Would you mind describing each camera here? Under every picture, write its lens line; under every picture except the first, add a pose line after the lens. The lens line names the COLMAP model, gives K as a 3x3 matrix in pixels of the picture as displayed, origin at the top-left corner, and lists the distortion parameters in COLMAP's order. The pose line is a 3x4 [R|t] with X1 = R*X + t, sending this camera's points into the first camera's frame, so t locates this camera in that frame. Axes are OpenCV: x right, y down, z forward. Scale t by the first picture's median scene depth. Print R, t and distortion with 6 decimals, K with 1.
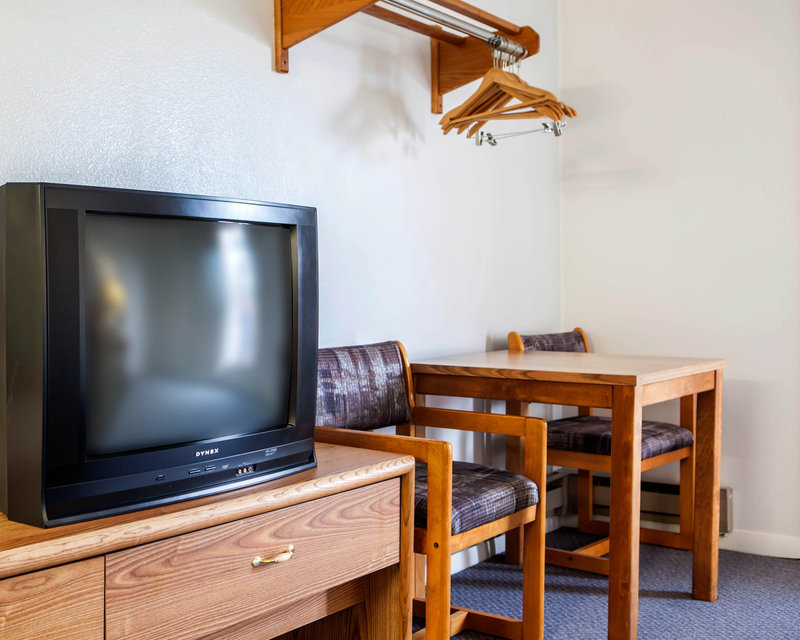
lens RADIAL K [[898.0, 0, 398.9], [0, 898.0, 324.0], [0, 0, 1]] dist [0.000587, 0.000000]
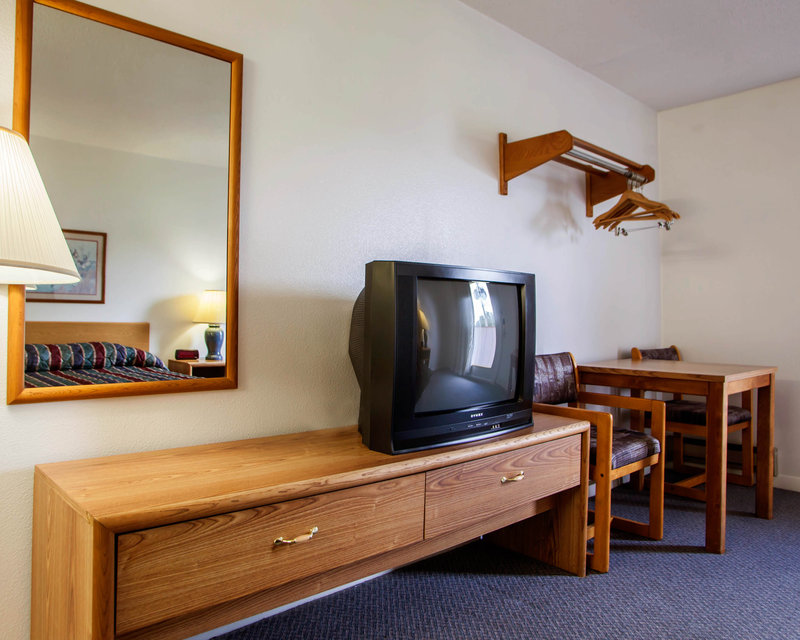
lens RADIAL K [[567.3, 0, 401.1], [0, 567.3, 314.0], [0, 0, 1]] dist [-0.009700, 0.018036]
pose [[0.992856, 0.010454, -0.118857, -0.195832], [-0.015284, 0.999091, -0.039803, -0.005185], [0.118333, 0.041335, 0.992113, -0.095171]]
